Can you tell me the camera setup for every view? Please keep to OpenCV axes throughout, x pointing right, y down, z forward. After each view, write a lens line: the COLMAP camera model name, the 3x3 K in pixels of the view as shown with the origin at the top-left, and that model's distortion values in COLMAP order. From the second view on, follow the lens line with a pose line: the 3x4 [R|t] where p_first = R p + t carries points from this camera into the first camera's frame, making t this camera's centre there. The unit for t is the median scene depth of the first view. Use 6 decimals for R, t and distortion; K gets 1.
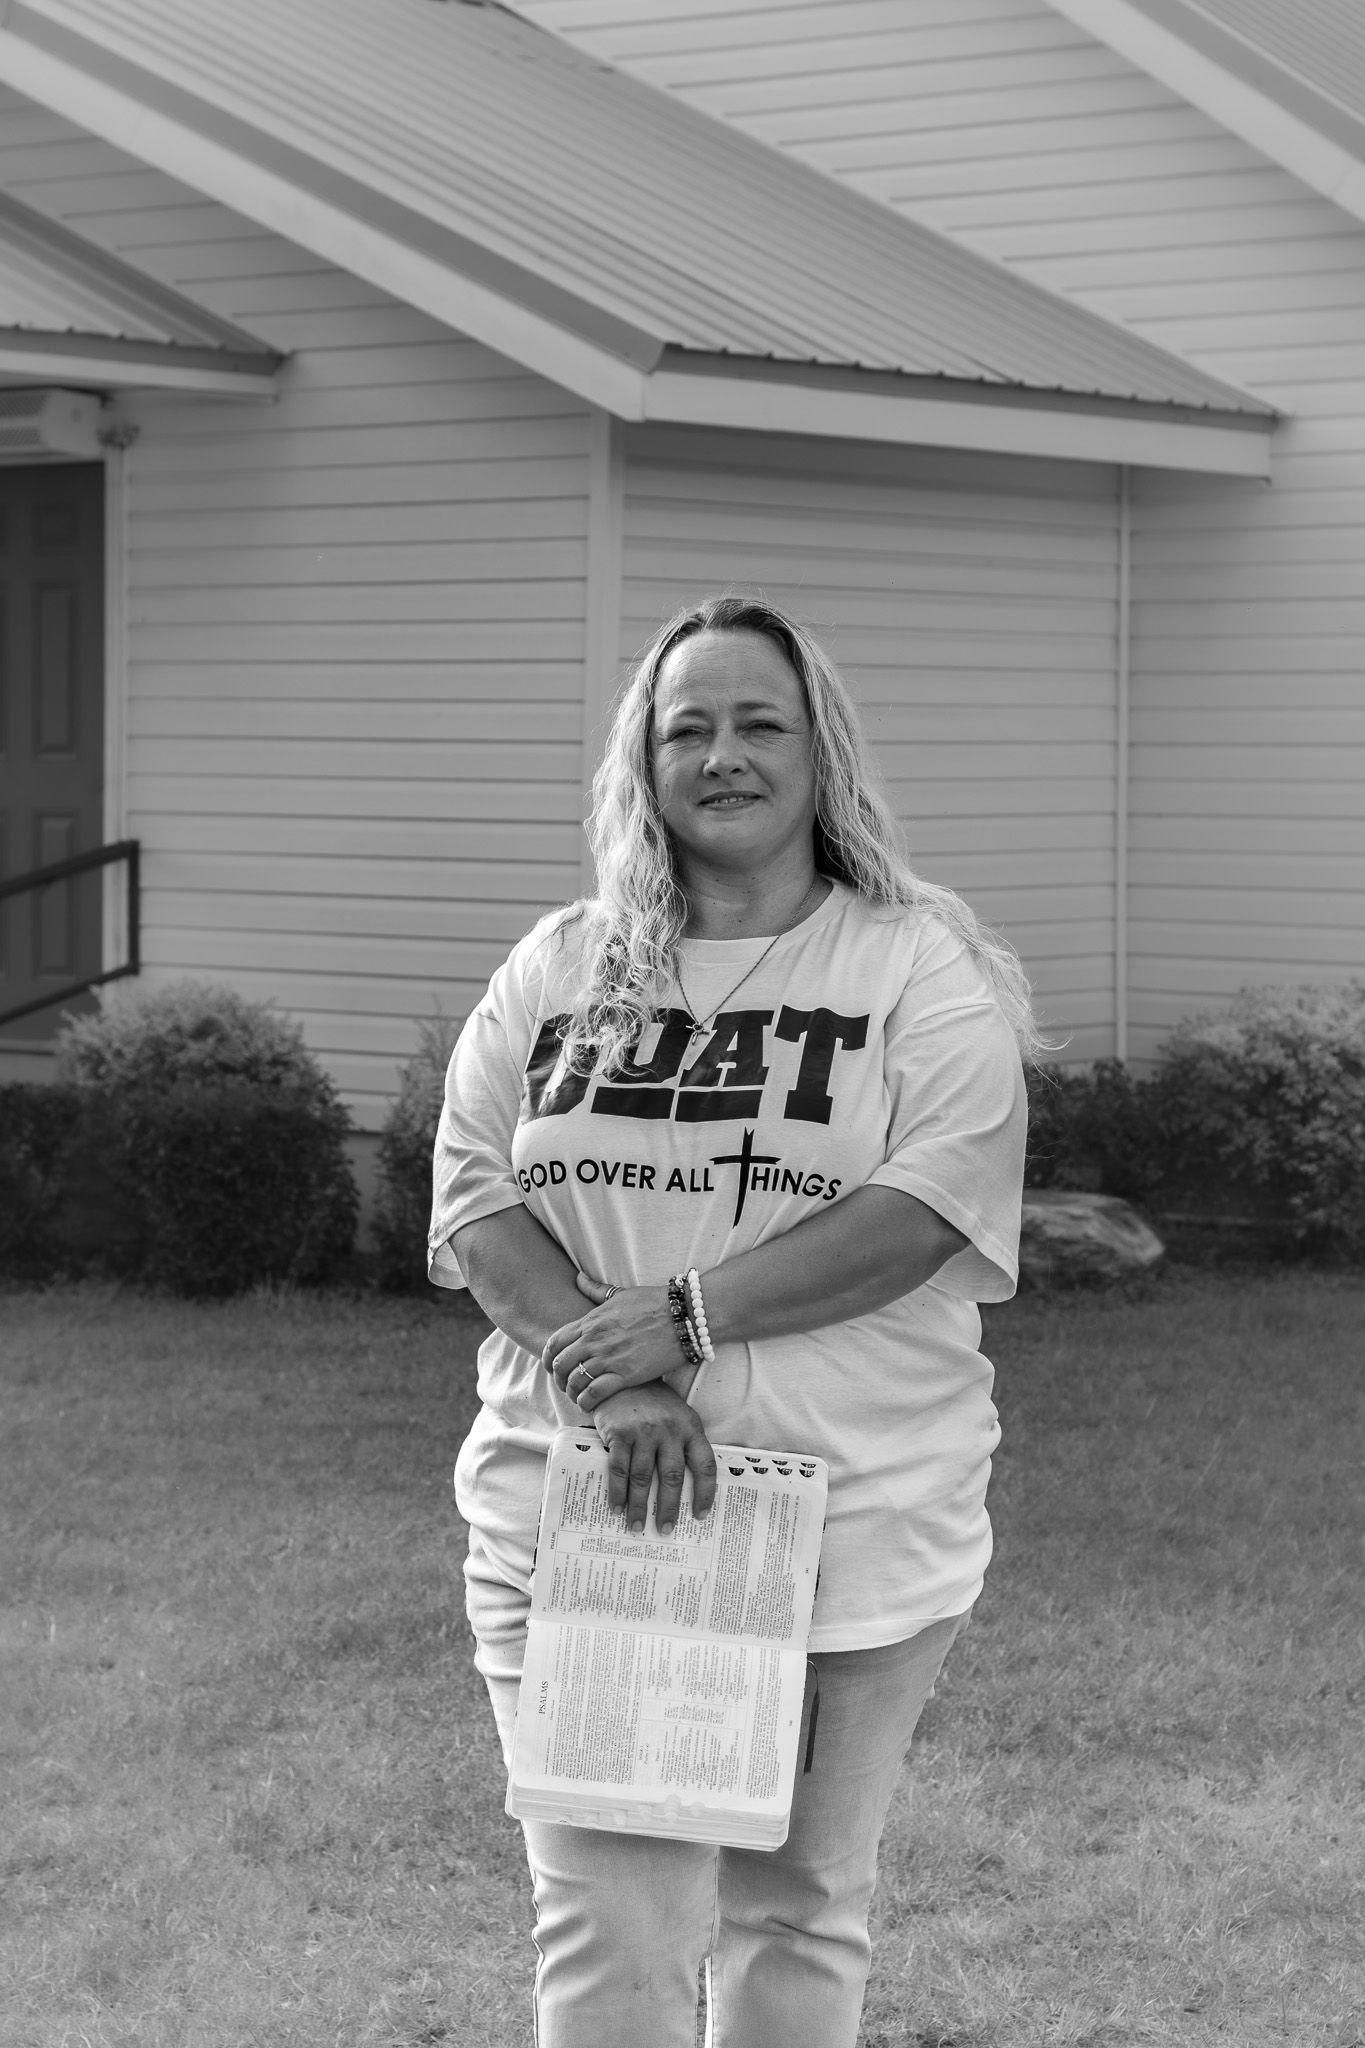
lens RADIAL K [[4918.5, 0, 681.9], [0, 4918.5, 1026.2], [0, 0, 1]] dist [-0.004779, 0.684159]
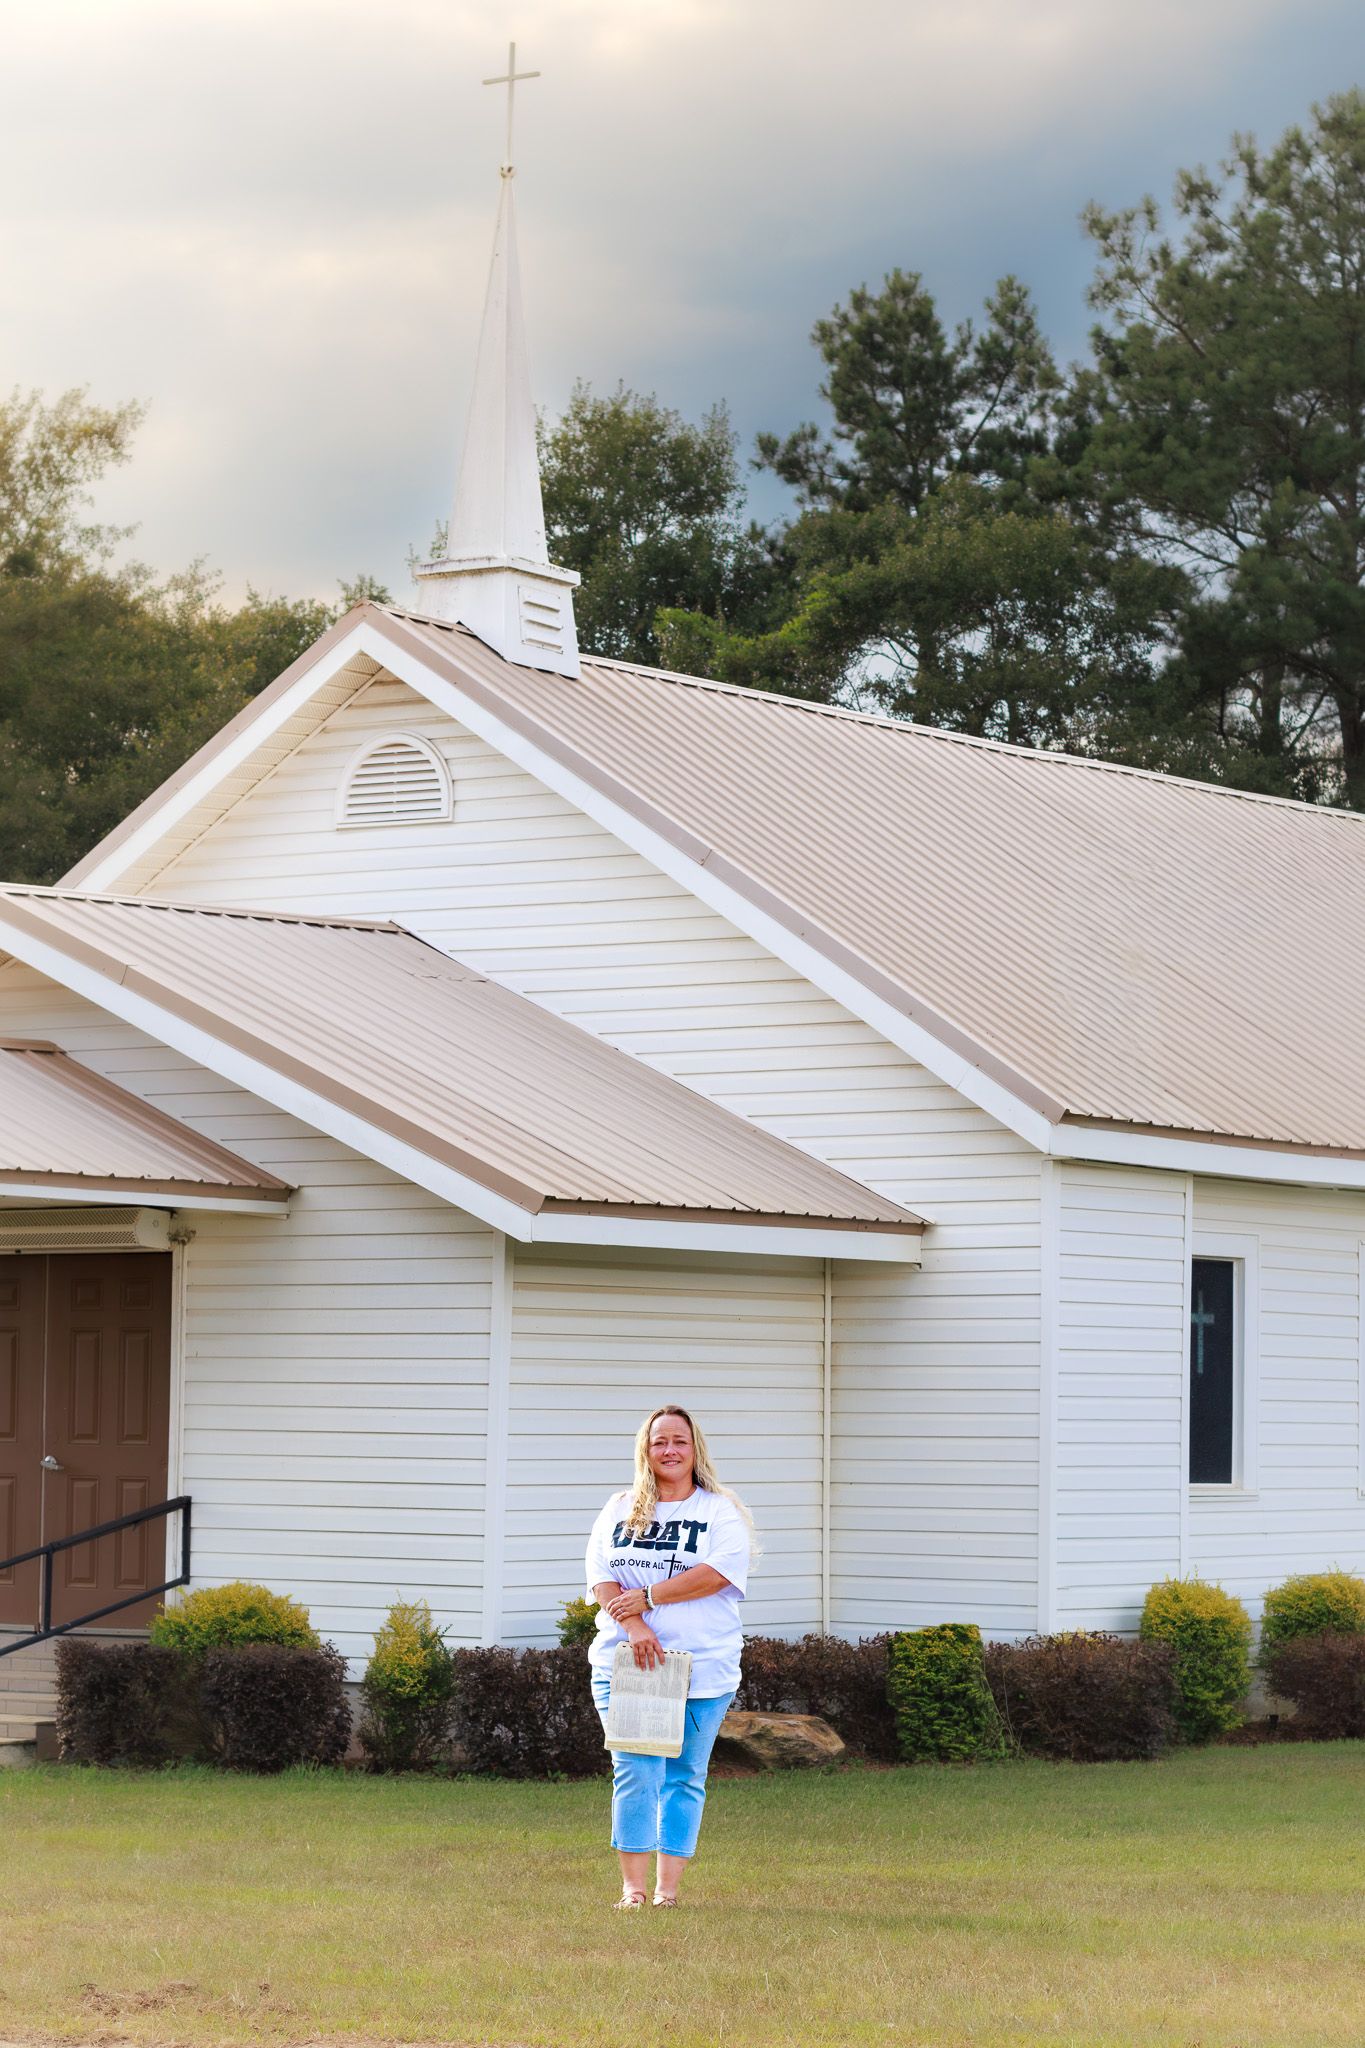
lens RADIAL K [[5499.7, 0, 713.0], [0, 5499.7, 1126.1], [0, 0, 1]] dist [0.039438, 0.011310]
pose [[0.998314, 0.007331, 0.057575, -0.051042], [-0.000927, 0.993879, -0.110473, 0.040902], [-0.058033, 0.110234, 0.992210, -0.806883]]
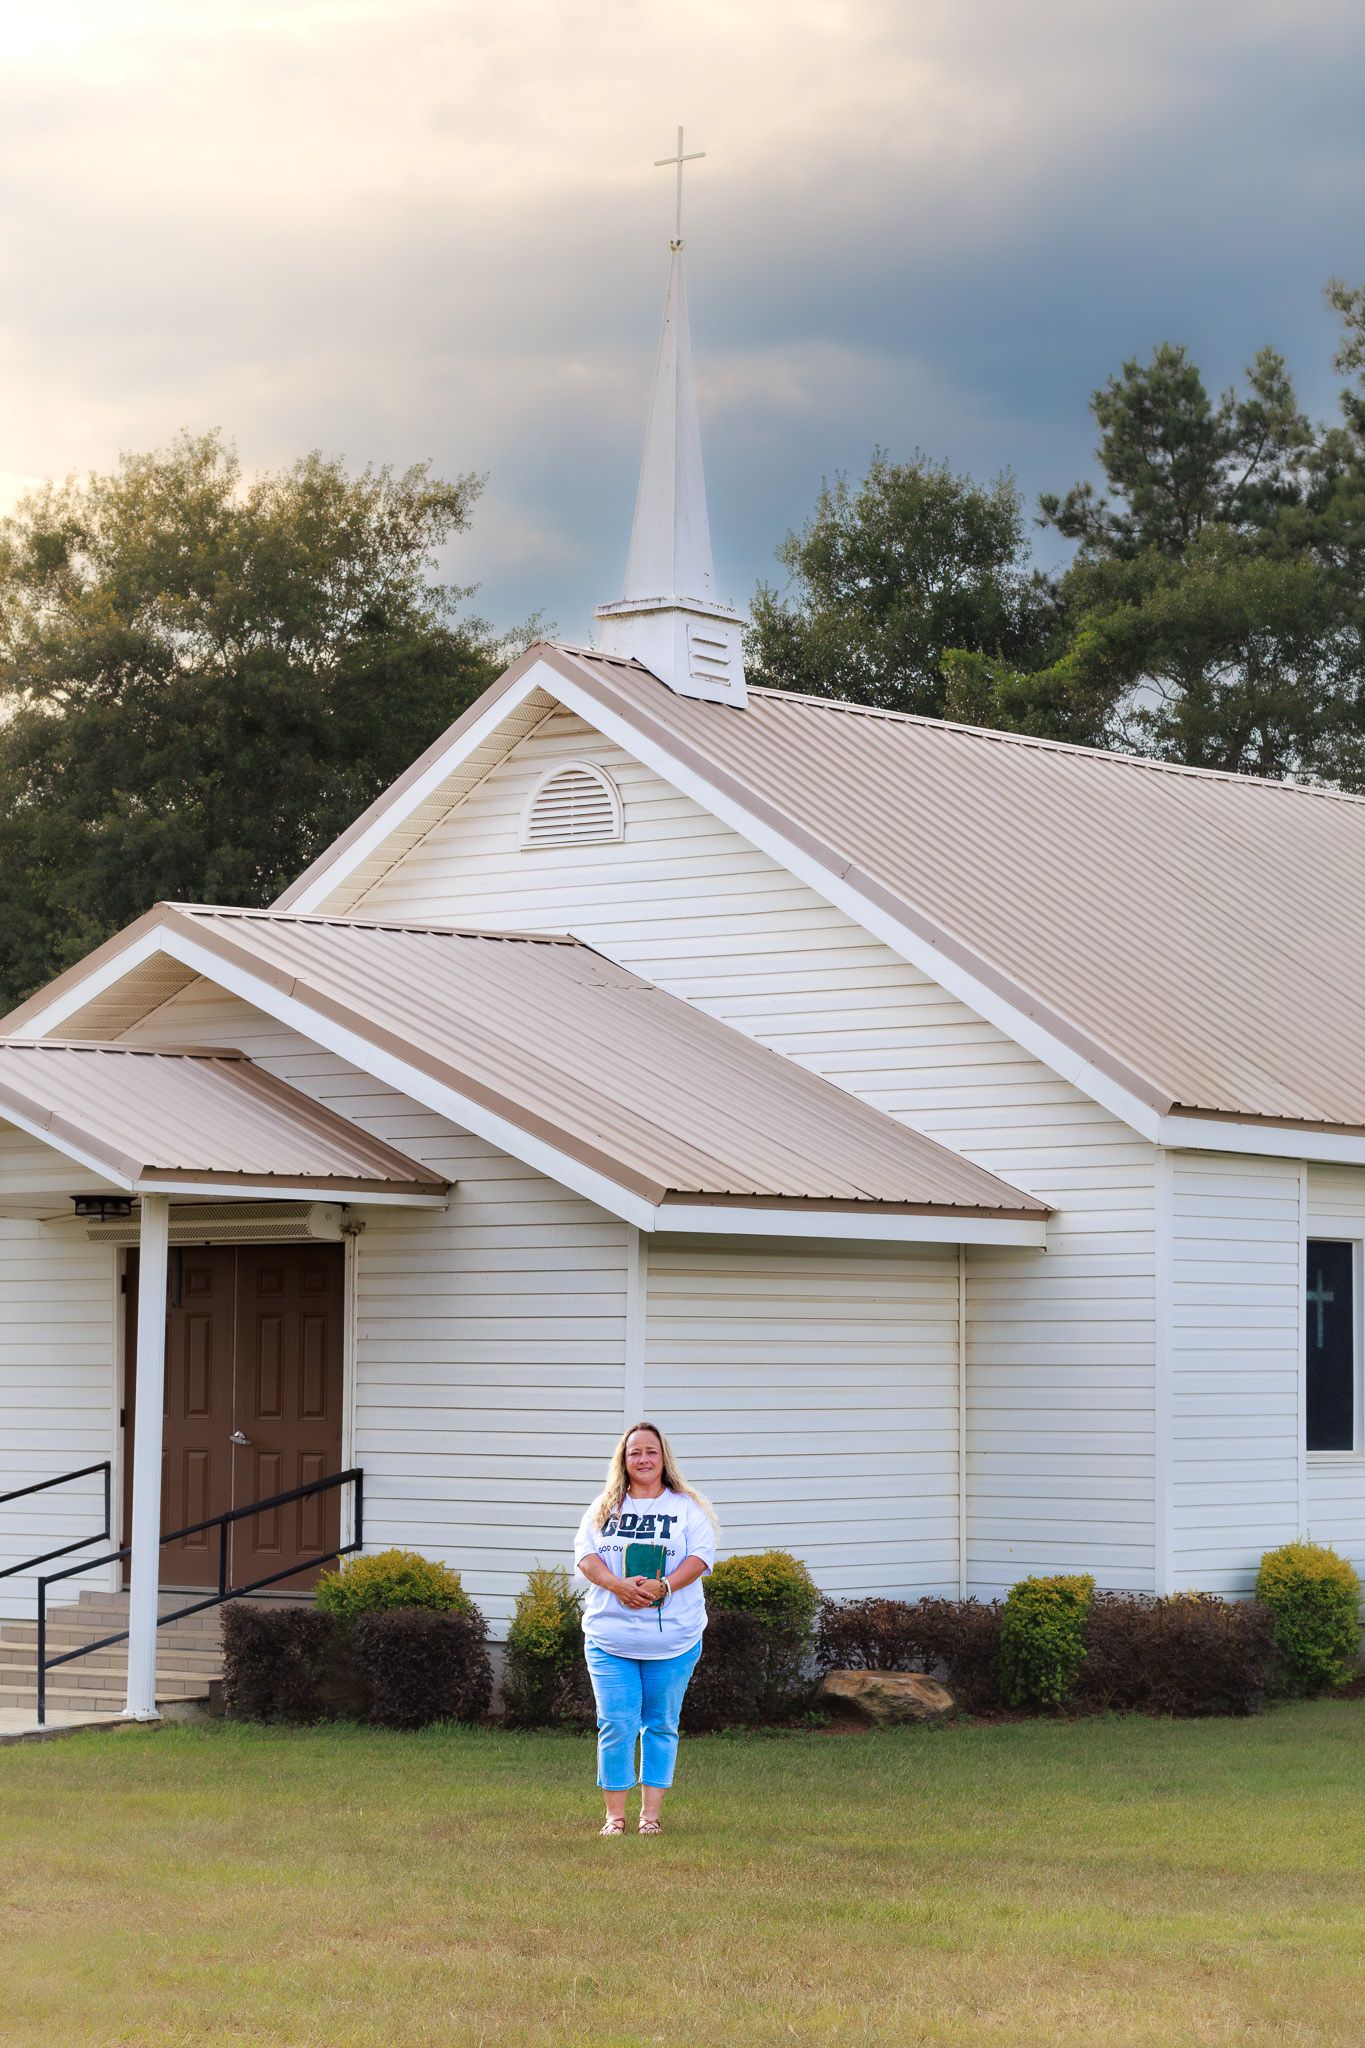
lens RADIAL K [[4848.1, 0, 680.2], [0, 4848.1, 1022.8], [0, 0, 1]] dist [0.014499, 0.385071]
pose [[0.999665, -0.003229, -0.025681, 0.044178], [-0.000110, 0.991648, -0.128974, 0.026740], [0.025883, 0.128934, 0.991315, -0.710475]]
